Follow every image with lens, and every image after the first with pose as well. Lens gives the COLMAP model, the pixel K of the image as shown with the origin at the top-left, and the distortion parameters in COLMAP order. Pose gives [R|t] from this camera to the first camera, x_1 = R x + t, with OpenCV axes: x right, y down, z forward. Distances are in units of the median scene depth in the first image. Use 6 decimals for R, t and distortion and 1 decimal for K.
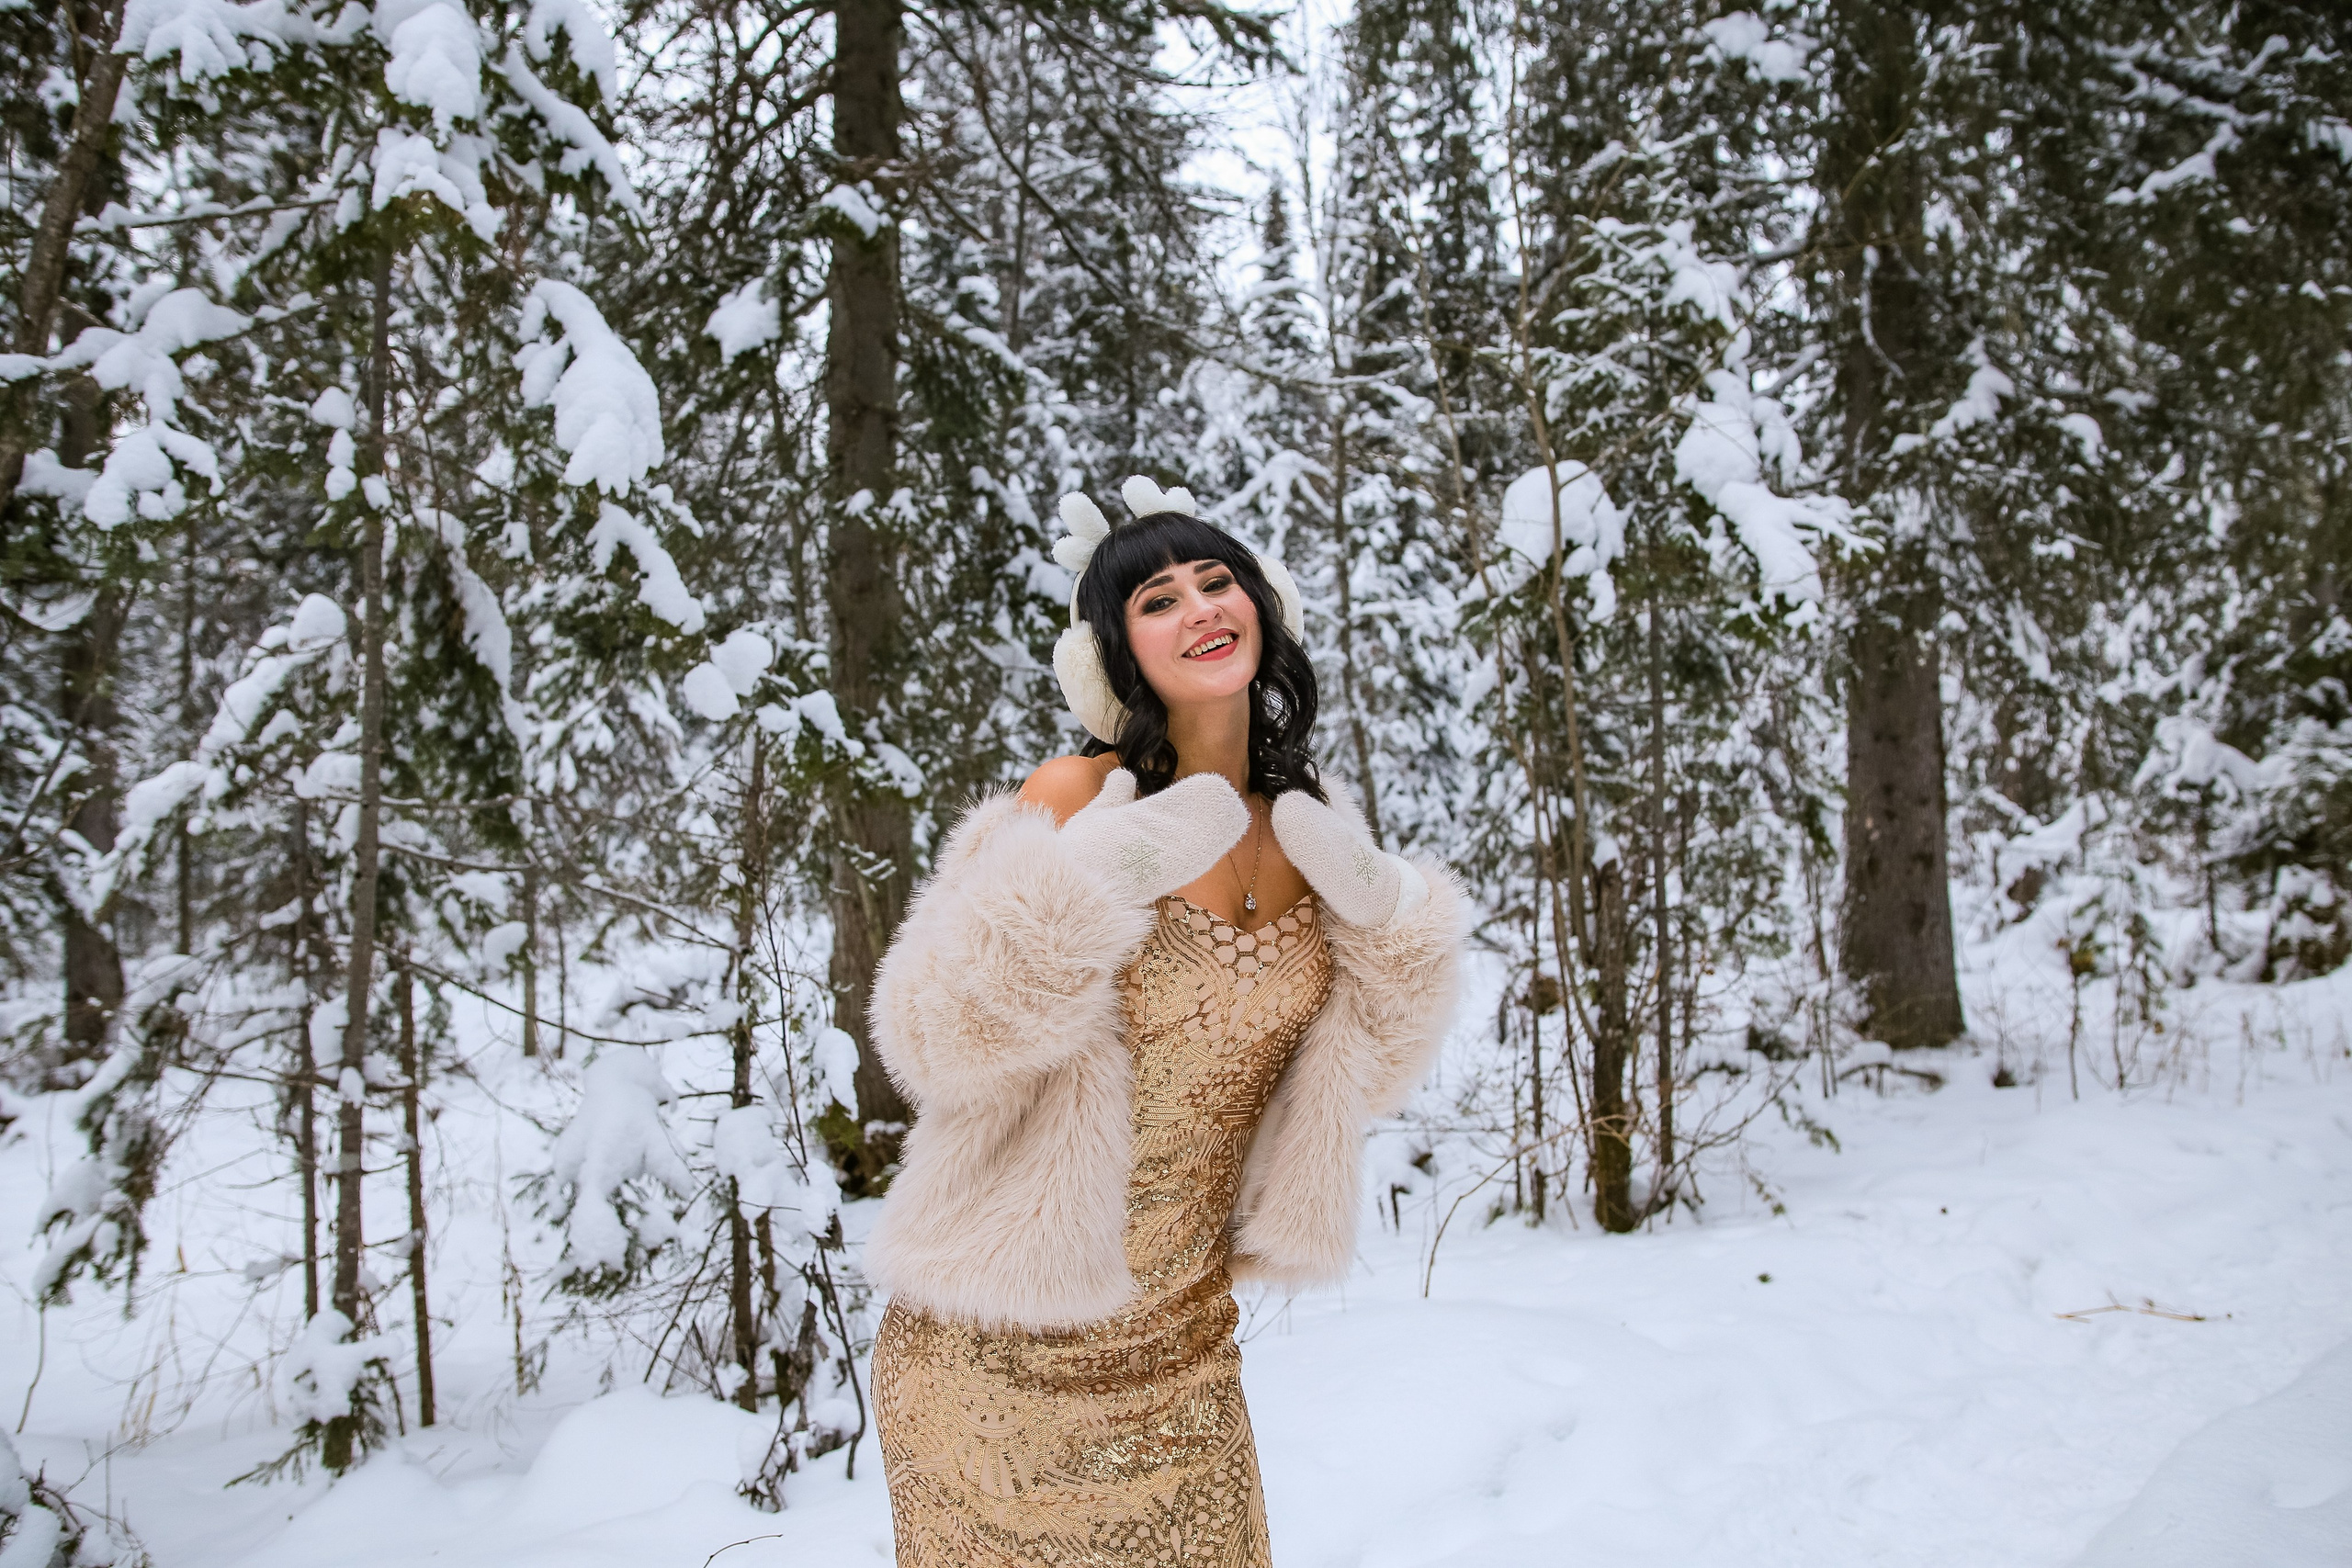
lens RADIAL K [[1632.1, 0, 1186.5], [0, 1632.1, 777.9], [0, 0, 1]] dist [-0.064084, 0.032405]
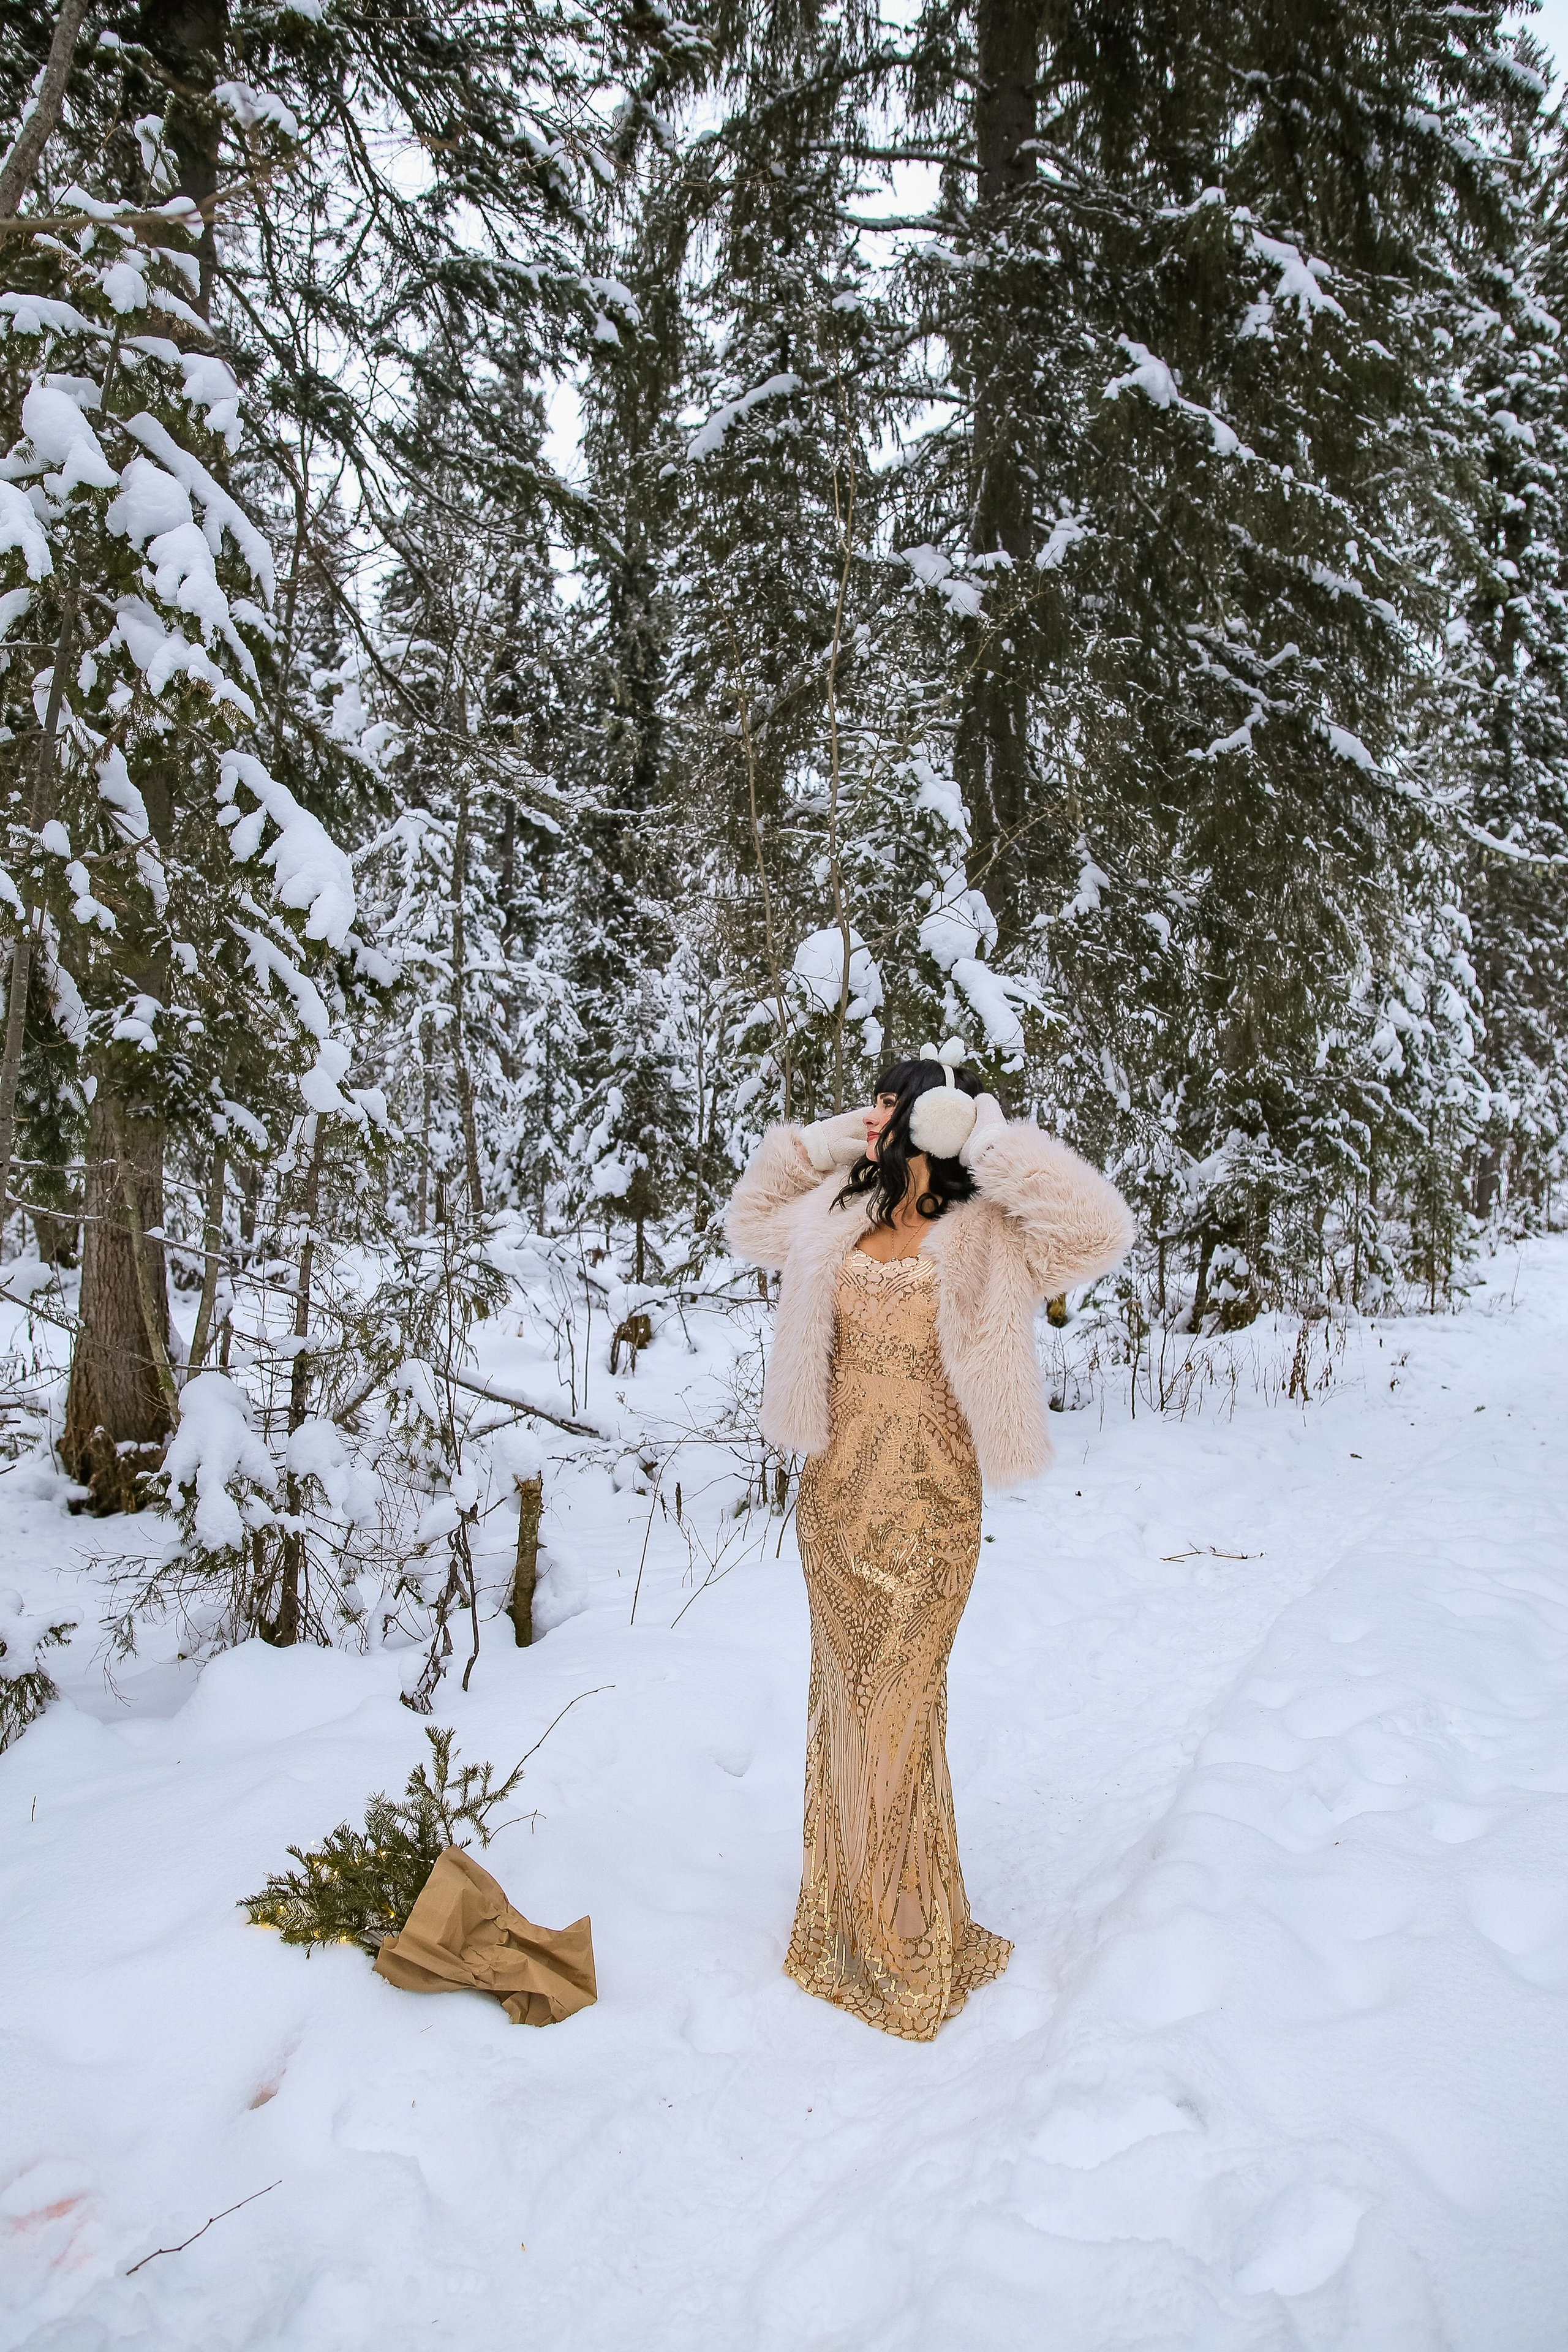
lens RADIAL K [[1632.2, 0, 786.8], [0, 1632.2, 1174.9], [0, 0, 1]] dist [-0.064084, 0.032405]
pose [[0.925805, 0.050643, 0.374593, -0.239647], [-0.065936, 0.997428, 0.028114, -0.026288], [-0.372205, -0.050727, 0.926763, -0.165768]]
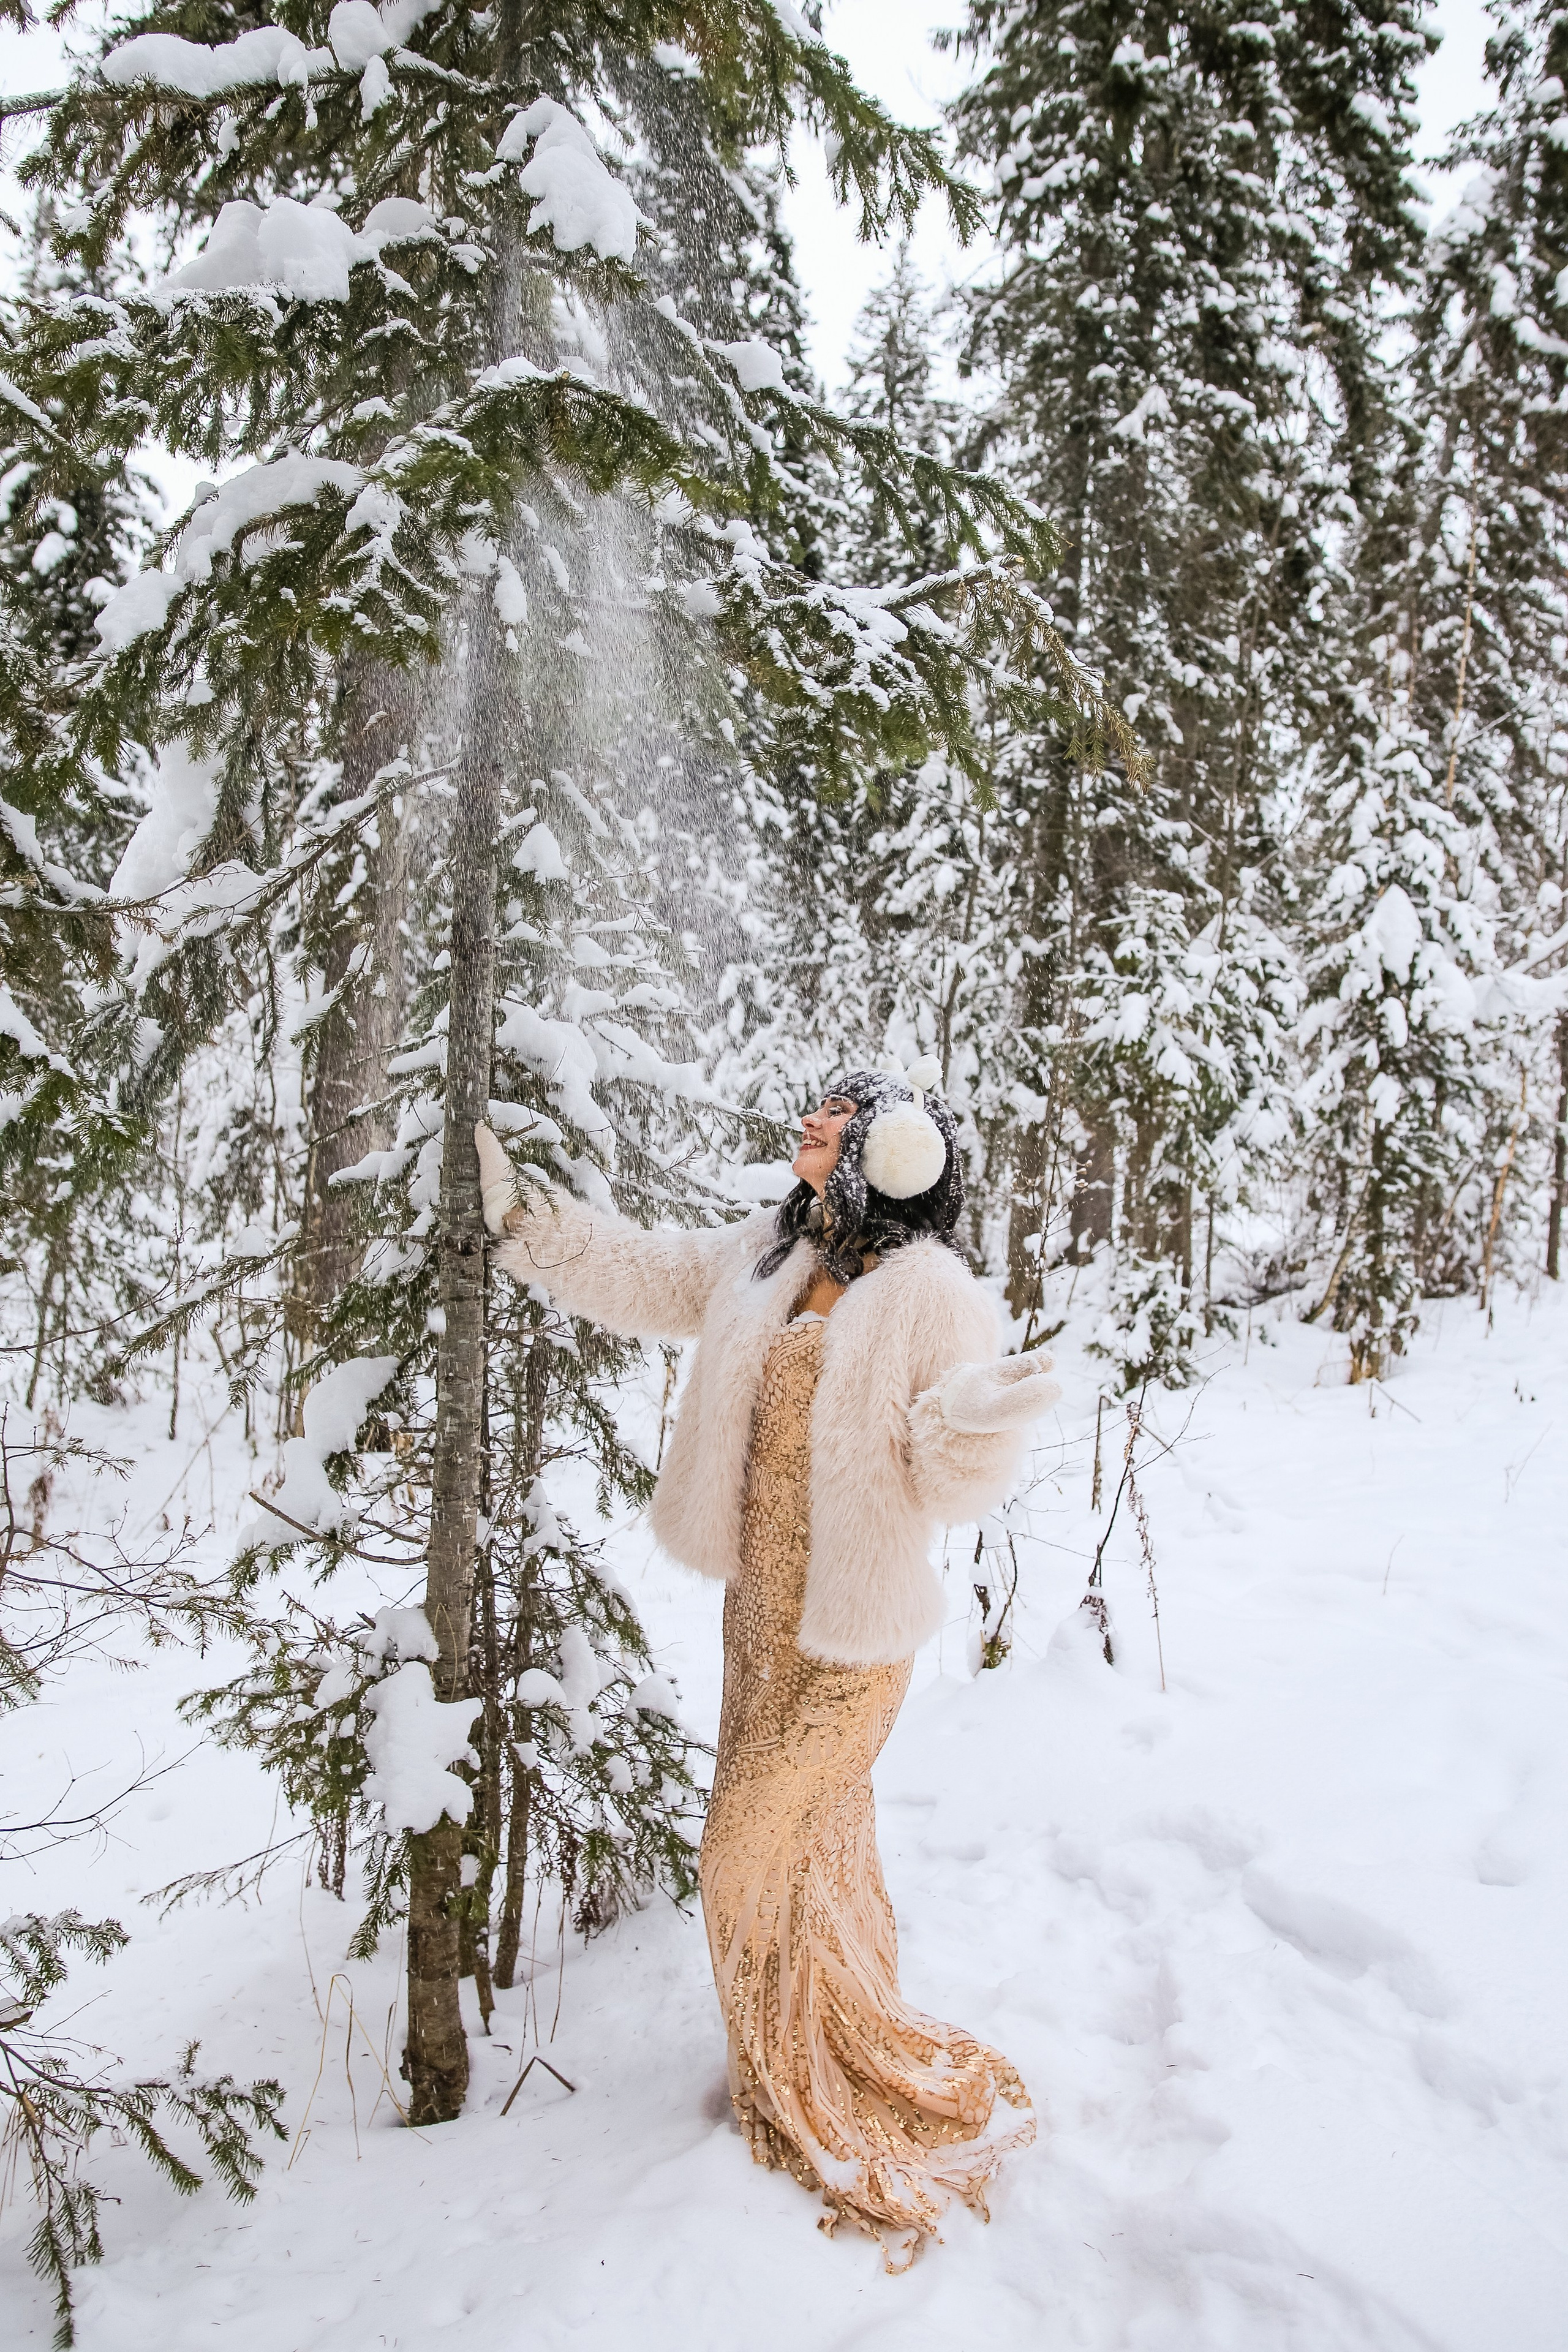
lens RADIAL K [[1632.2, 0, 786.8], [0, 1632.2, 1174.9], [0, 0, 1]] dist [-0.064084, 0.032405]
pose [[0.825972, 0.068425, 0.559542, 1.948533], [-0.092931, 0.995553, 0.015438, -0.049879], [-0.555998, -0.064750, 0.828658, 1.921047]]
